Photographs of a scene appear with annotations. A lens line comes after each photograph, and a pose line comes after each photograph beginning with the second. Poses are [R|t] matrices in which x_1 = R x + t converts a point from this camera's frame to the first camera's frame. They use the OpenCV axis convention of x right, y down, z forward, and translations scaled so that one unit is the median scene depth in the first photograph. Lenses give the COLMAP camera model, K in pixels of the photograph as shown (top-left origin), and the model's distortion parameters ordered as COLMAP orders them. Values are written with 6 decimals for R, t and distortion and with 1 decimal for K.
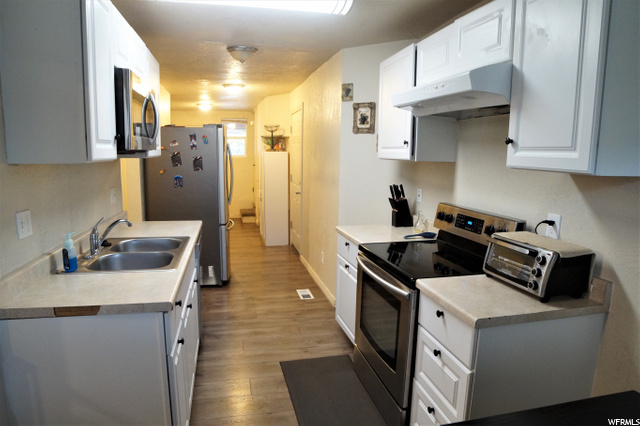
lens RADIAL K [[402.3, 0, 309.0], [0, 402.3, 214.5], [0, 0, 1]] dist [-0.119436, 0.055115]
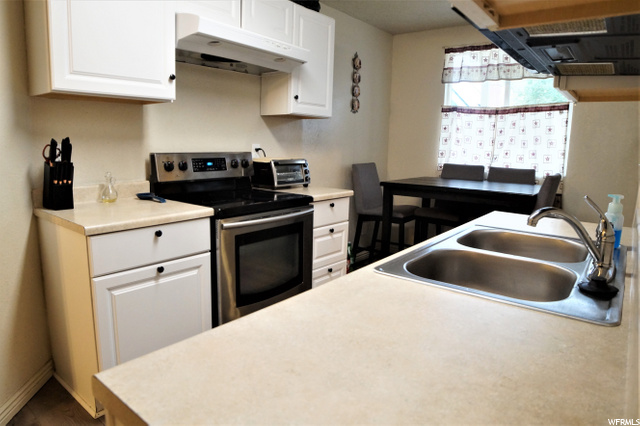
lens RADIAL K [[402.3, 0, 309.0], [0, 402.3, 214.5], [0, 0, 1]] dist [-0.119436, 0.055115]
pose [[-0.615559, -0.164214, 0.770793, -0.418484], [0.090462, 0.956863, 0.276098, -0.082158], [-0.782882, 0.239682, -0.574150, 0.966505]]
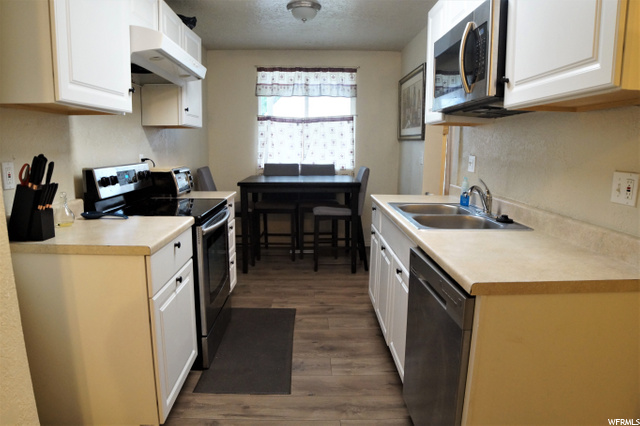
lens RADIAL K [[402.3, 0, 309.0], [0, 402.3, 214.5], [0, 0, 1]] dist [-0.119436, 0.055115]
pose [[-0.979857, -0.053021, 0.192532, -0.186623], [0.010693, 0.948796, 0.315710, -0.138649], [-0.199413, 0.311409, -0.929117, 1.271094]]
